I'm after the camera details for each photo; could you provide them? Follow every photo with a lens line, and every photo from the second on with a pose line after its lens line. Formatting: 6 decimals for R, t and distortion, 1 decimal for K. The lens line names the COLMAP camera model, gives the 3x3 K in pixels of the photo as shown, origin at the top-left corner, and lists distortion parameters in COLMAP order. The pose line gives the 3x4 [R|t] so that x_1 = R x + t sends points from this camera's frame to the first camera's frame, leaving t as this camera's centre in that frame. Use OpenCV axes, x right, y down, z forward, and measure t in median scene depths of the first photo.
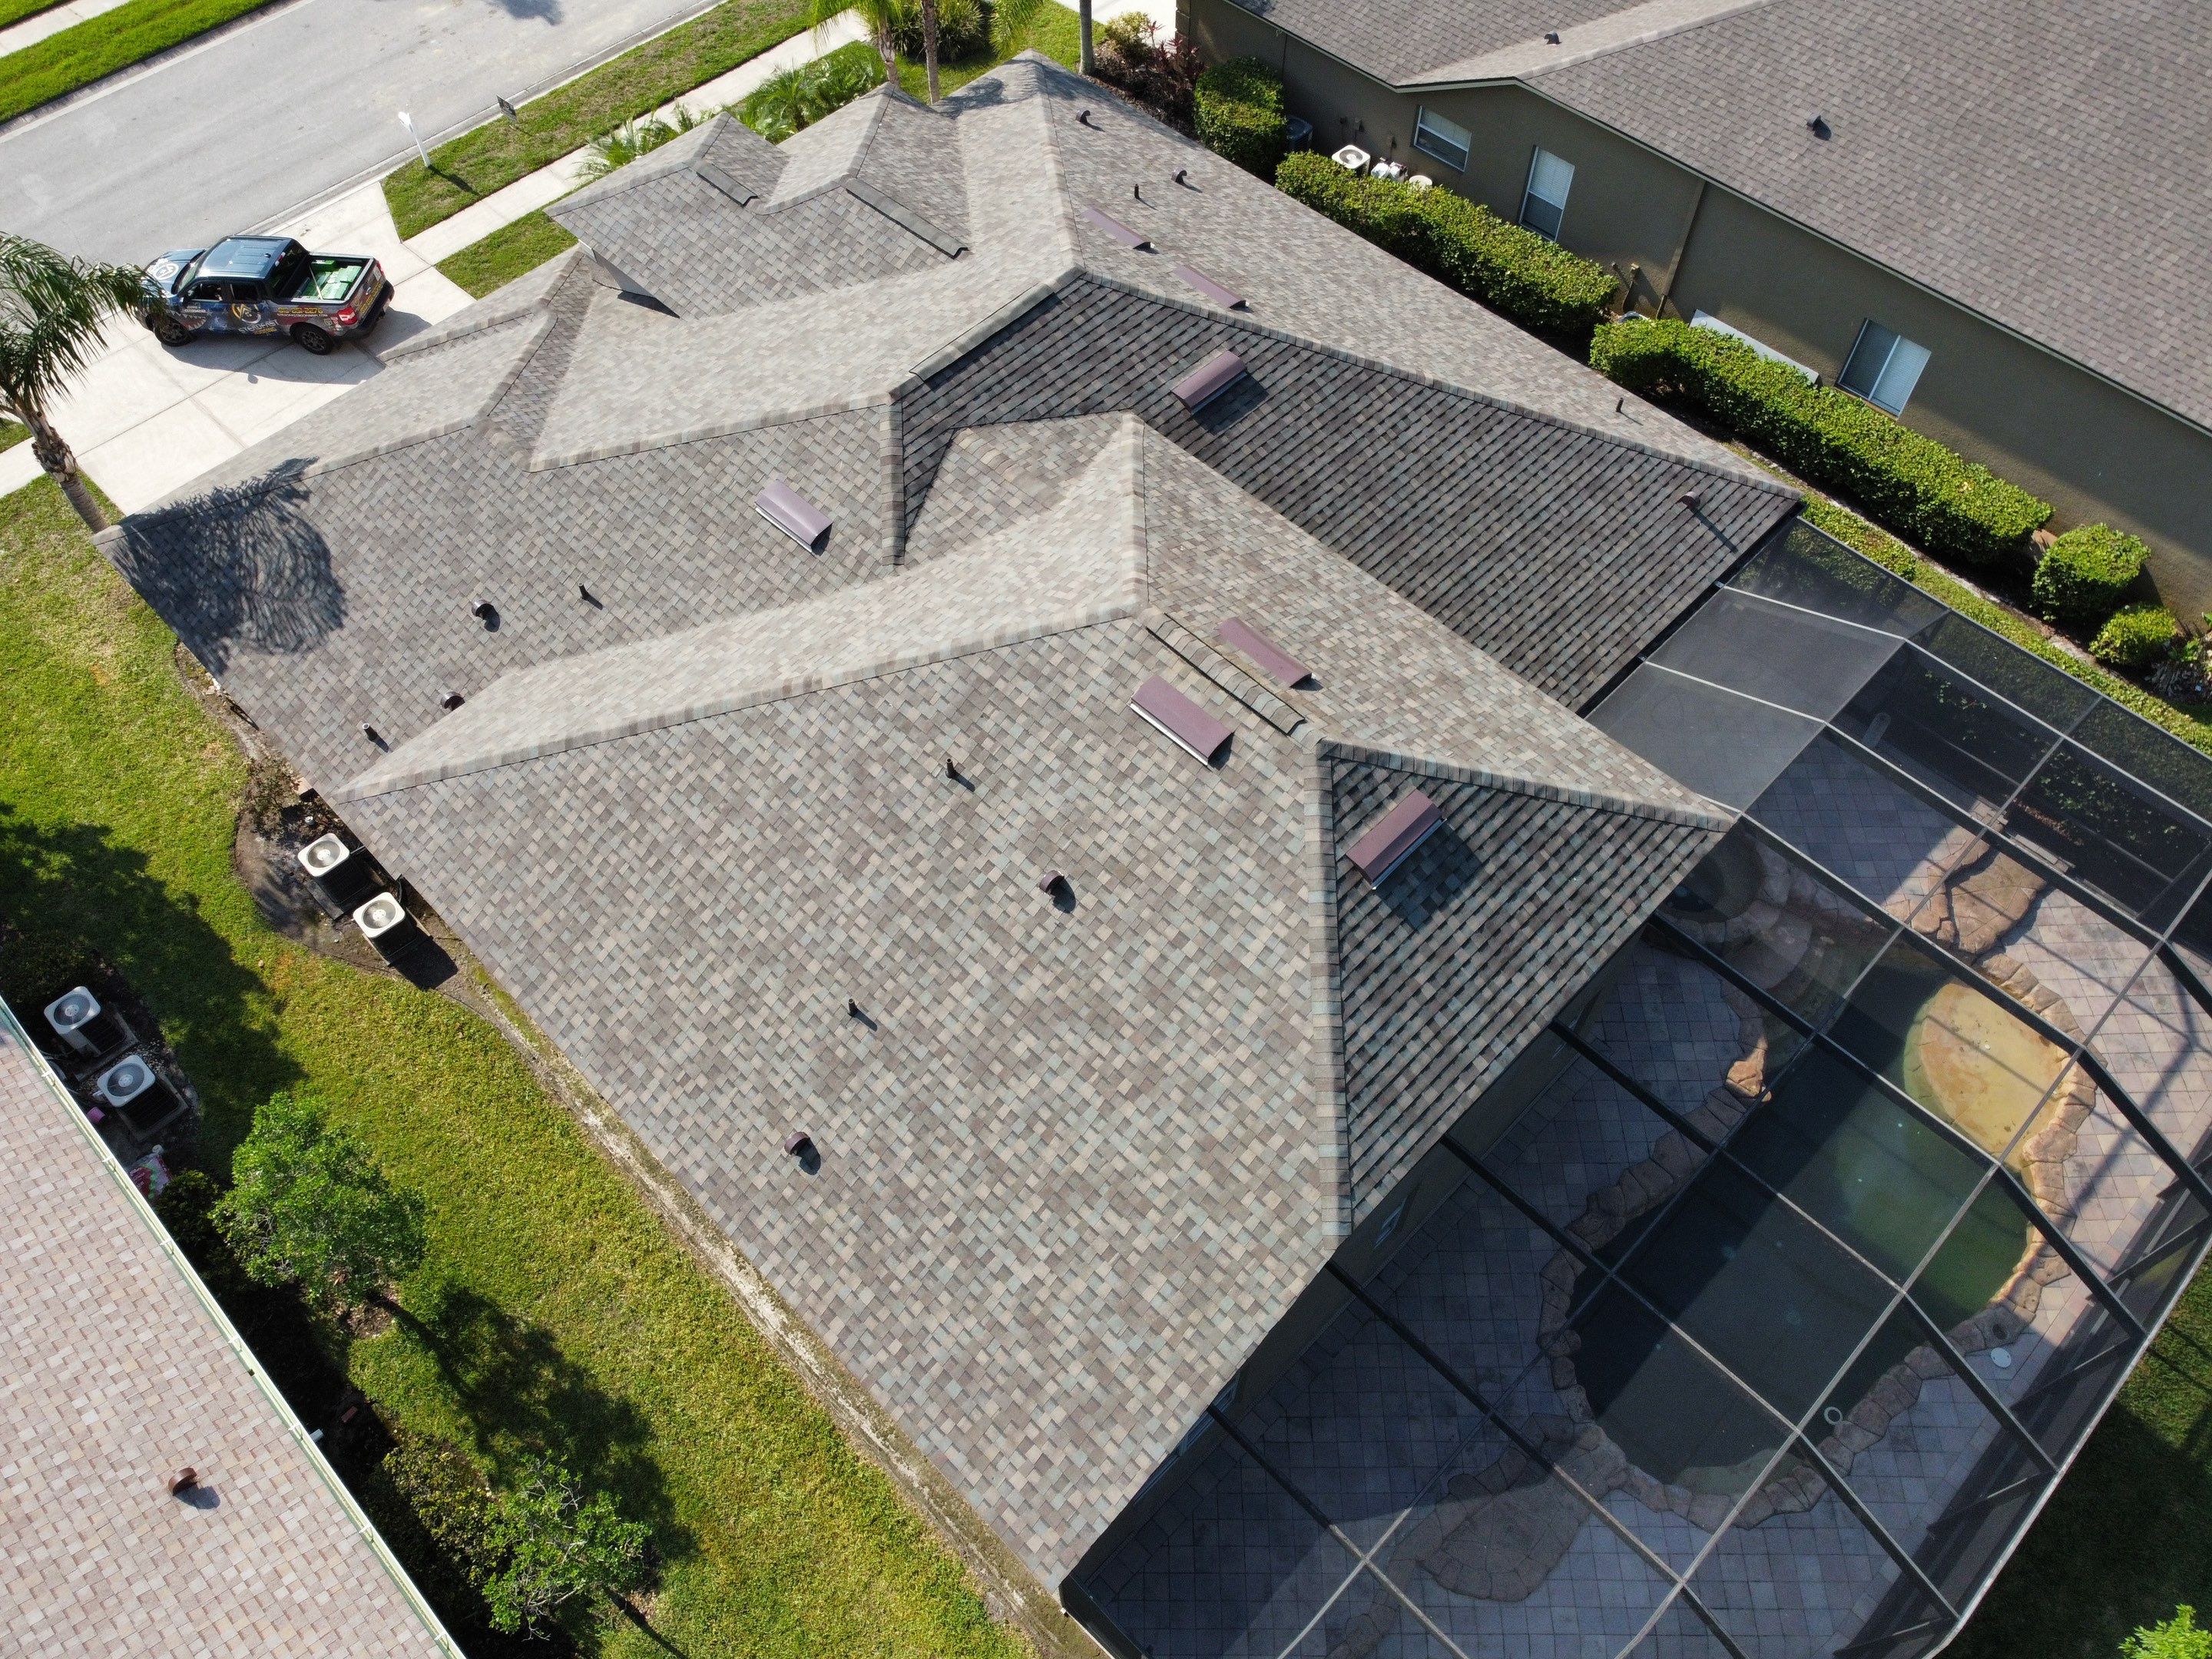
lens RADIAL K [[1667.6, 0, 1076.1], [0, 1667.6, 808.8], [0, 0, 1]] dist [0.007605, -0.019604]
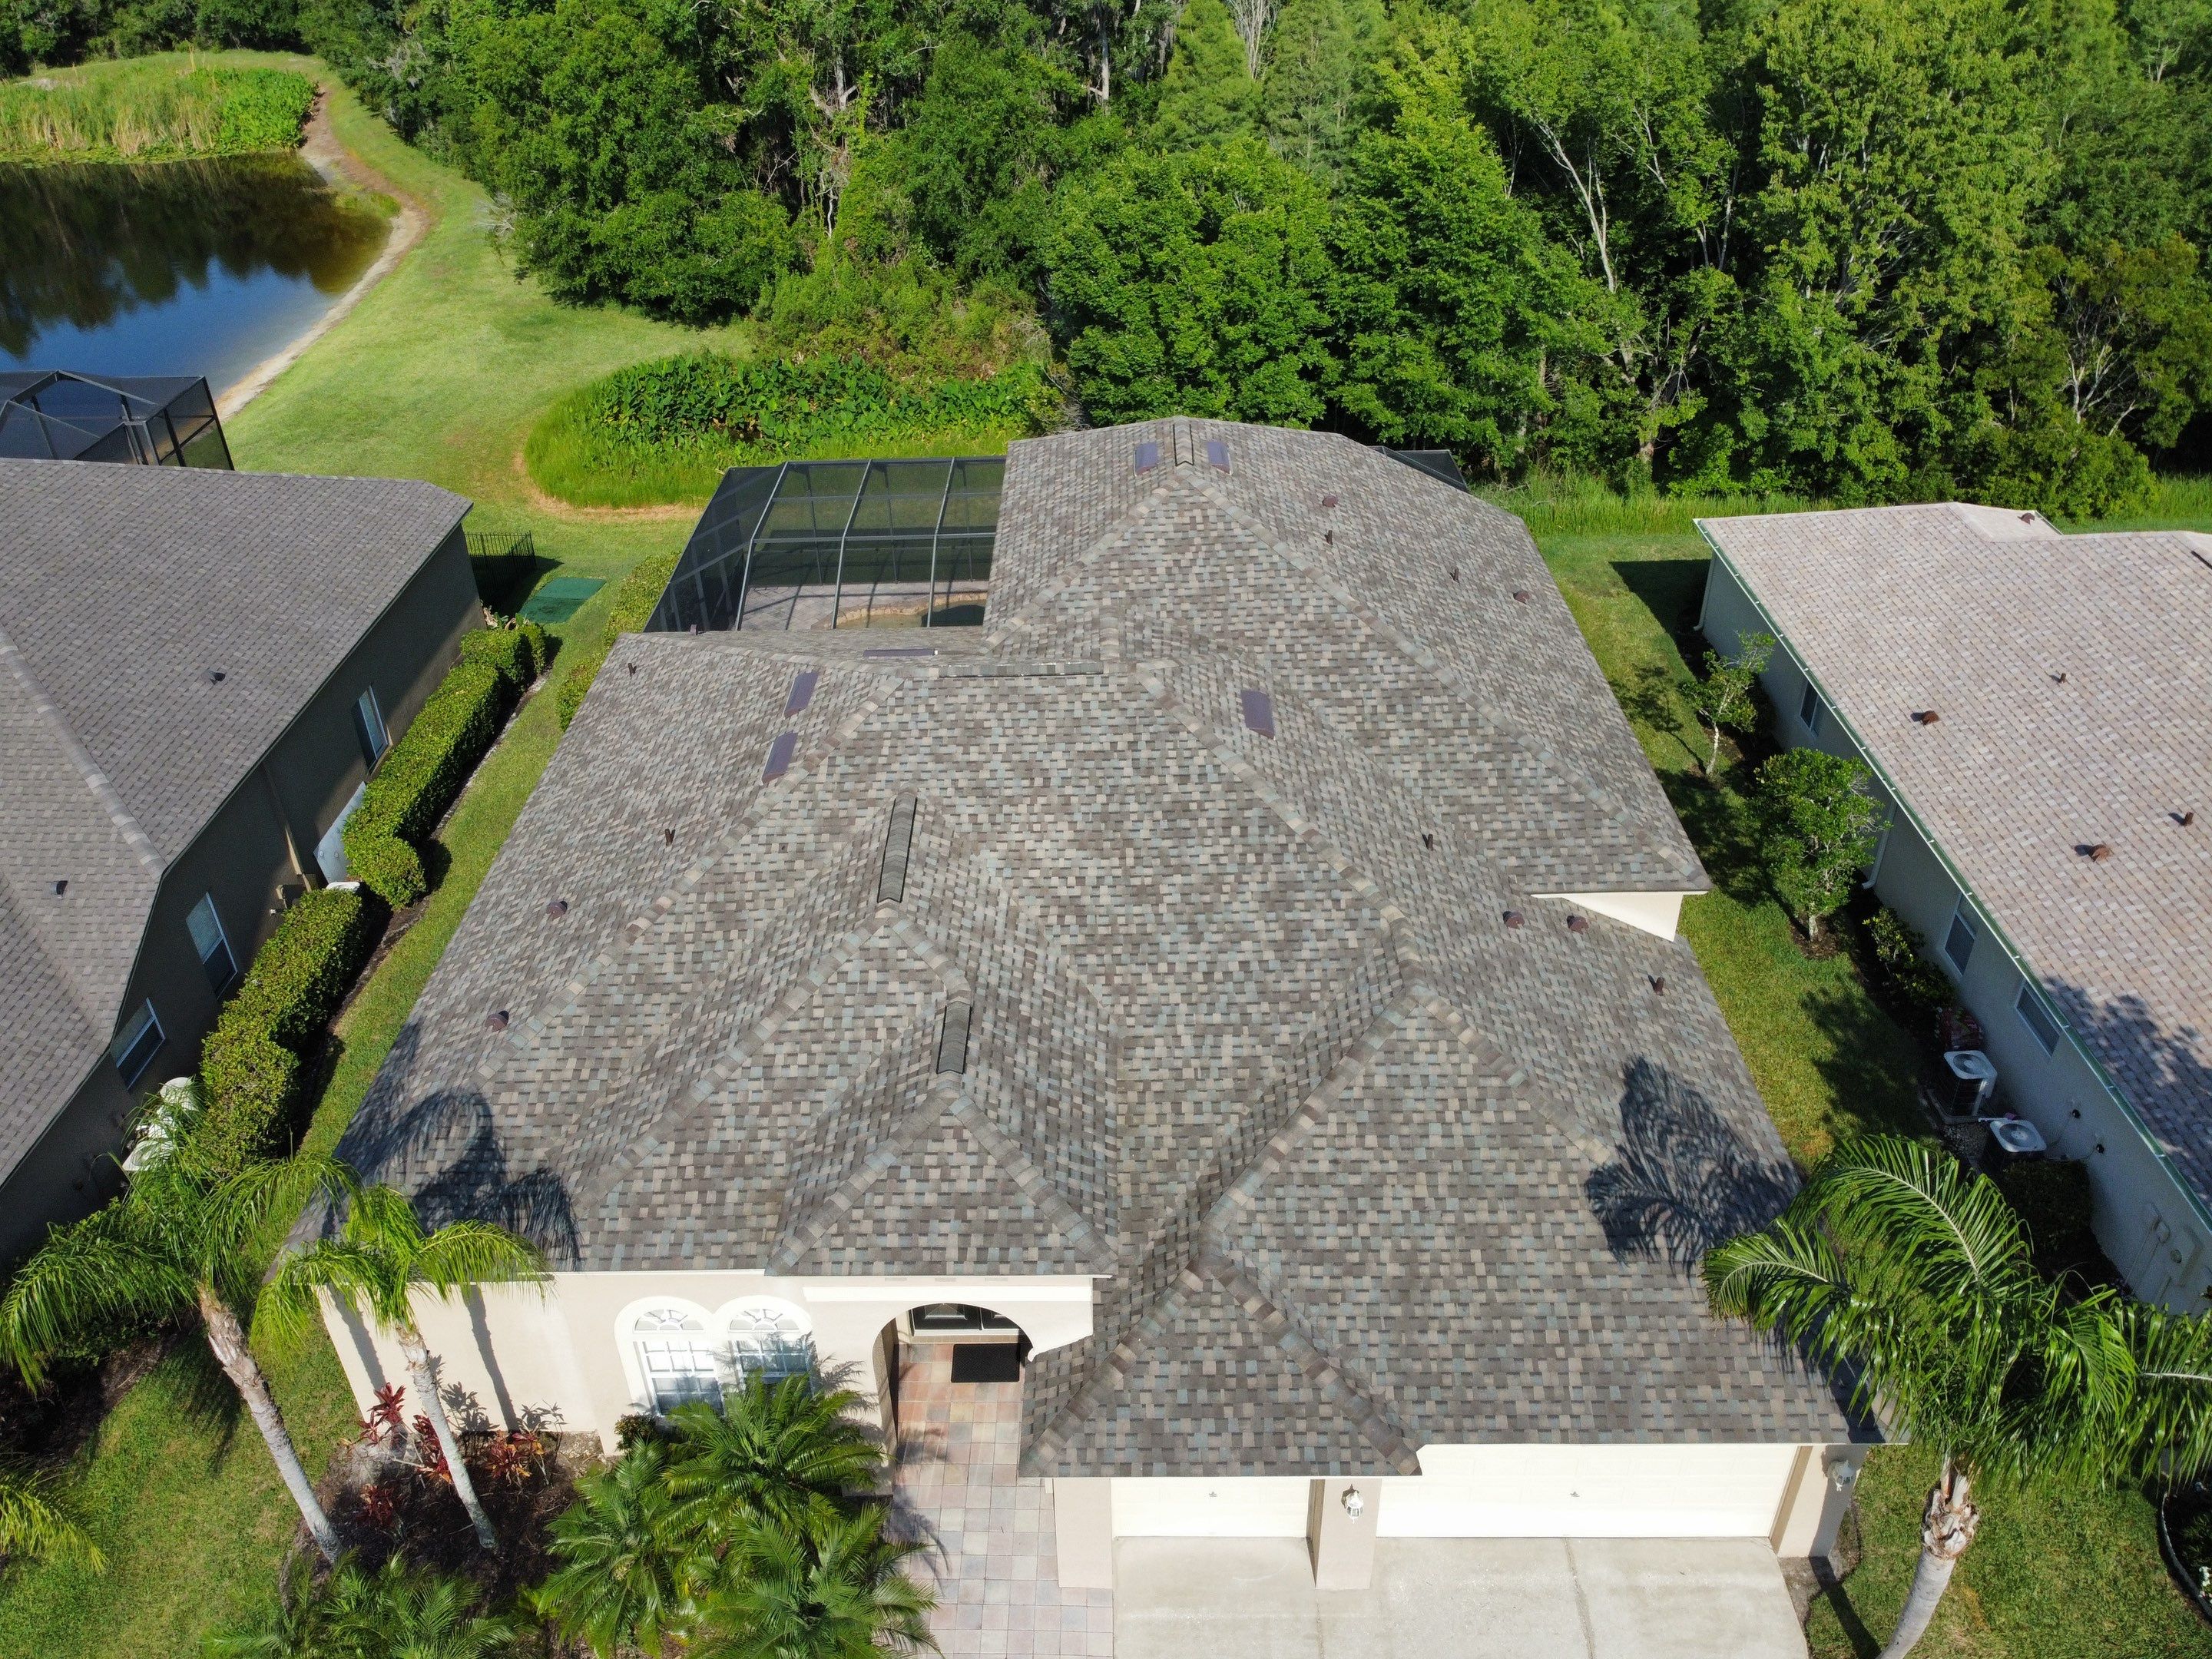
lens RADIAL K [[1663.7, 0, 1070.3], [0, 1663.7, 826.1], [0, 0, 1]] dist [-0.026727, -0.001276]
pose [[-0.695537, -0.355308, 0.624488, -0.854750], [0.622194, 0.136804, 0.770817, -1.173559], [-0.359310, 0.924684, 0.125918, 1.016167]]
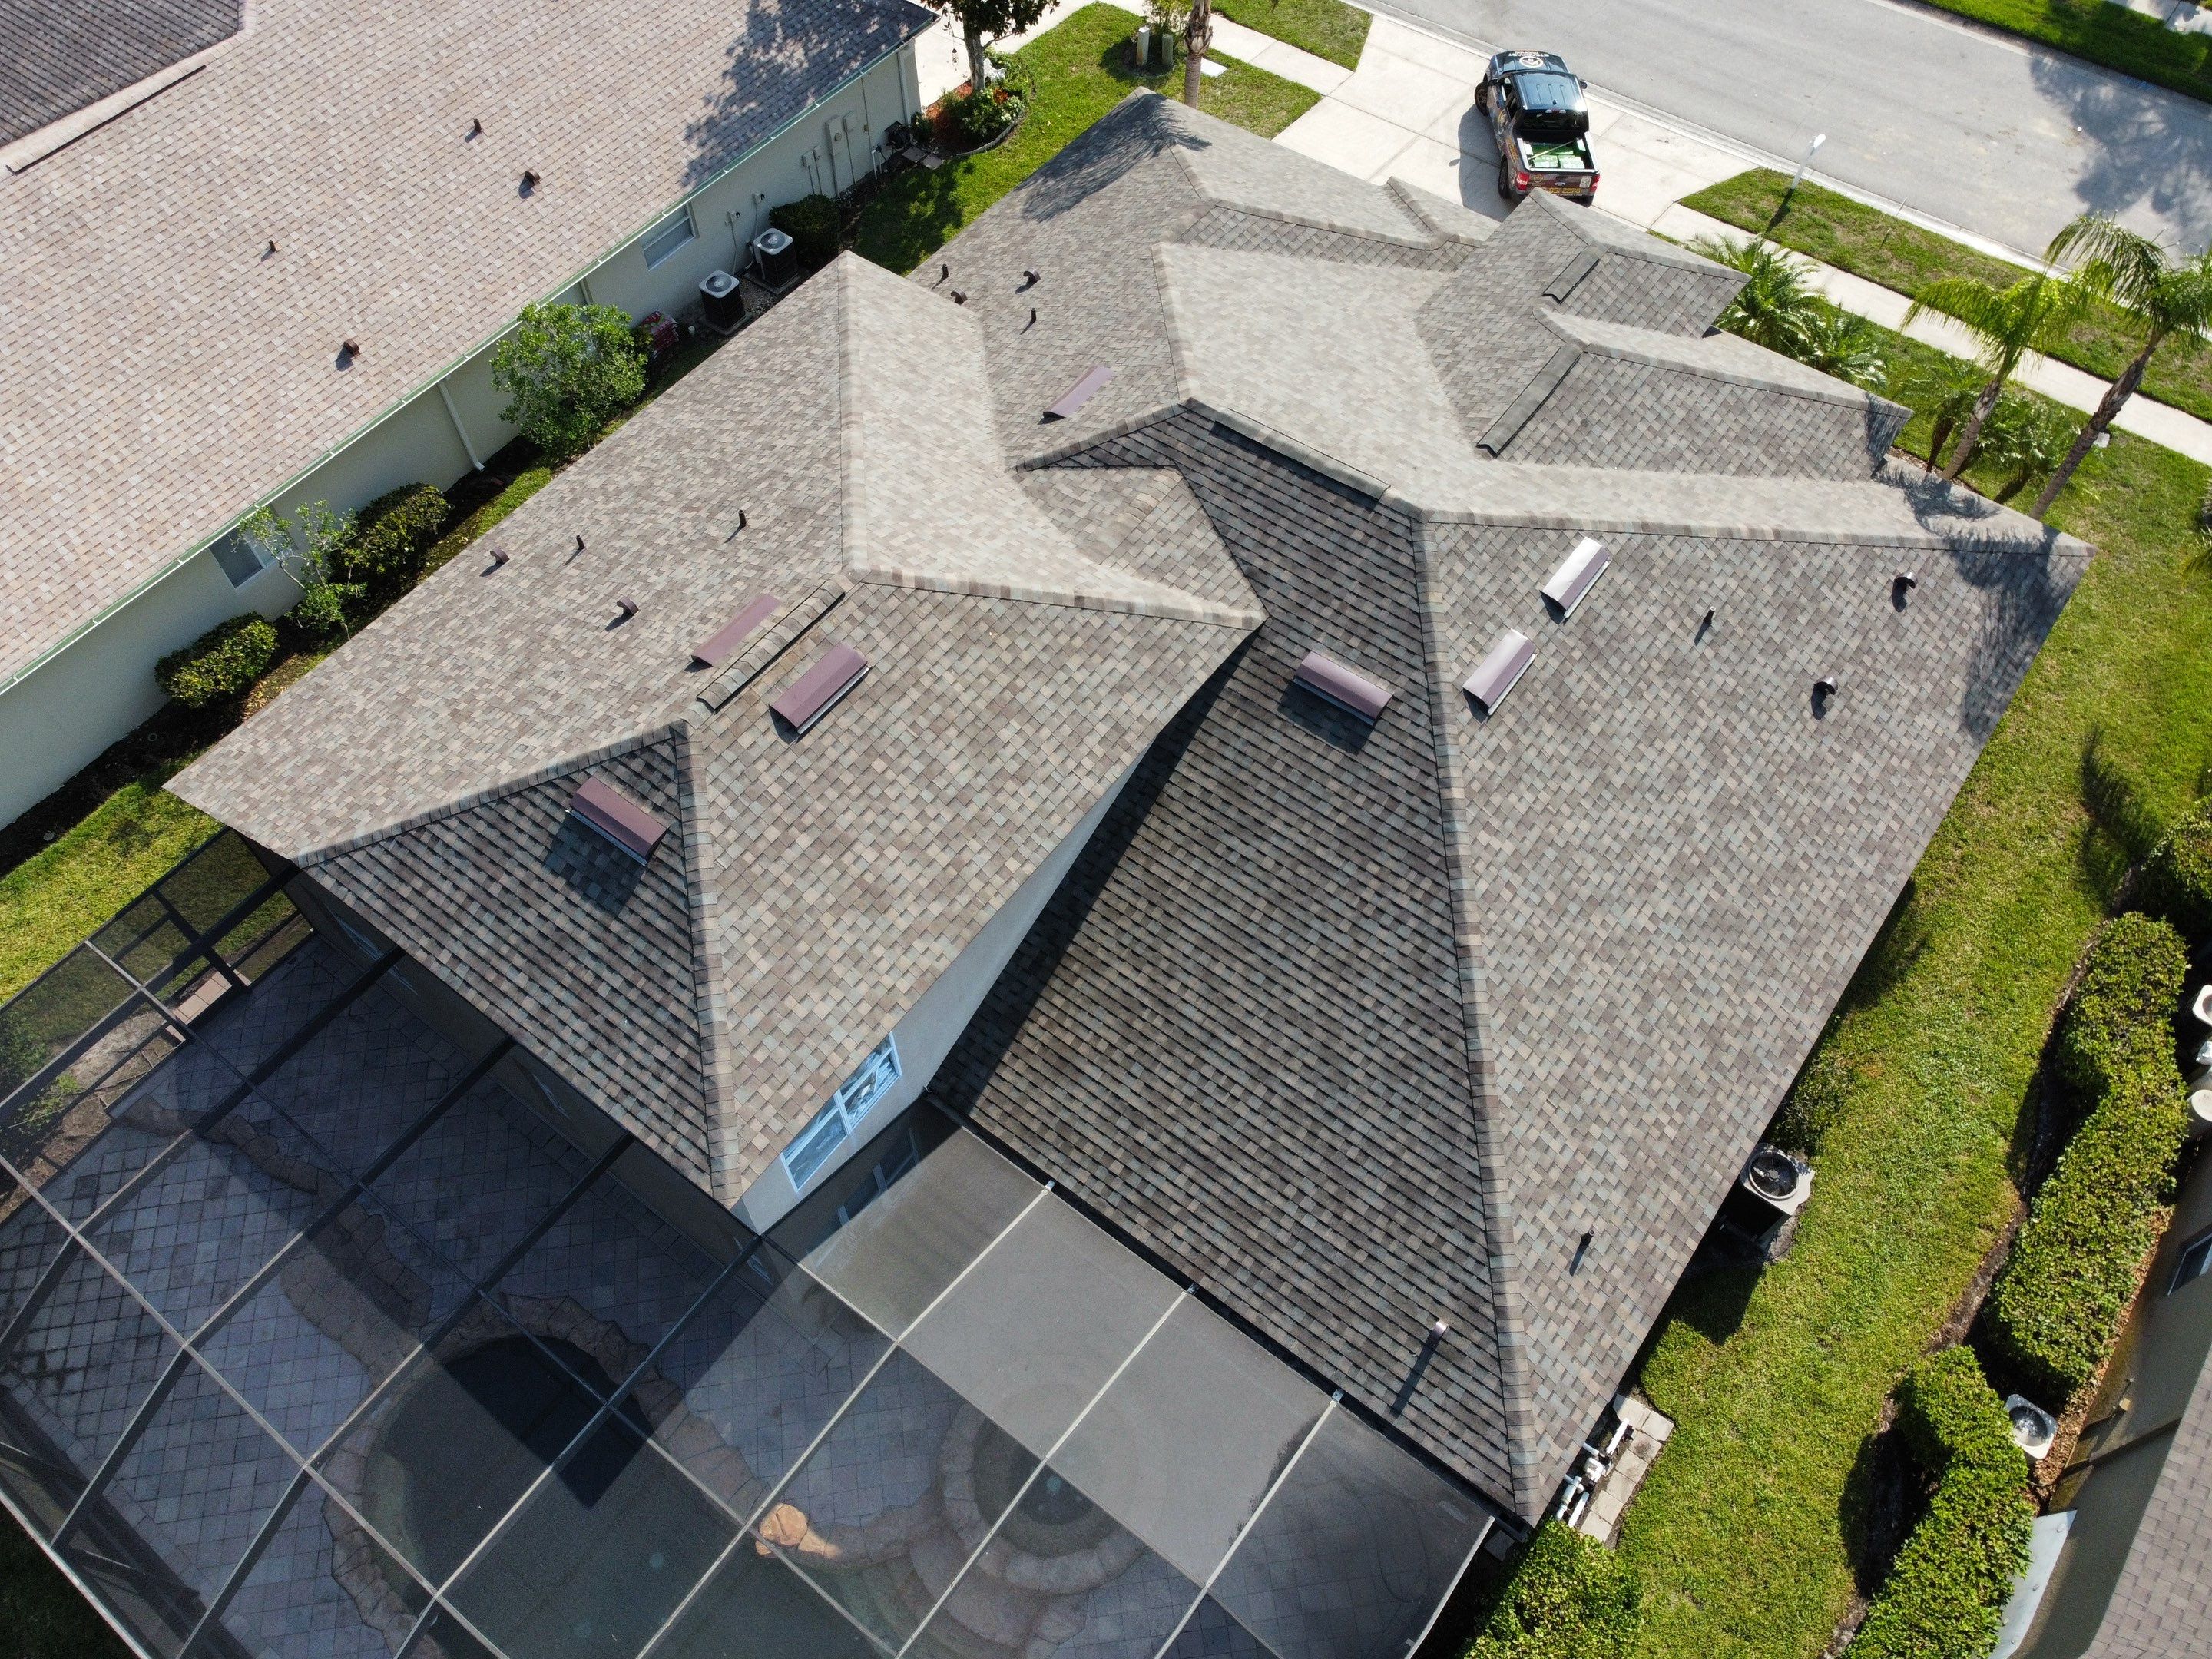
lens RADIAL K [[1669.3, 0, 1074.8], [0, 1669.3, 810.3], [0, 0, 1]] dist [0.003693, -0.024136]
pose [[0.138728, 0.833561, -0.534725, 0.640613], [-0.813206, 0.404040, 0.418865, -0.531819], [0.565200, 0.376733, 0.733908, 0.336893]]
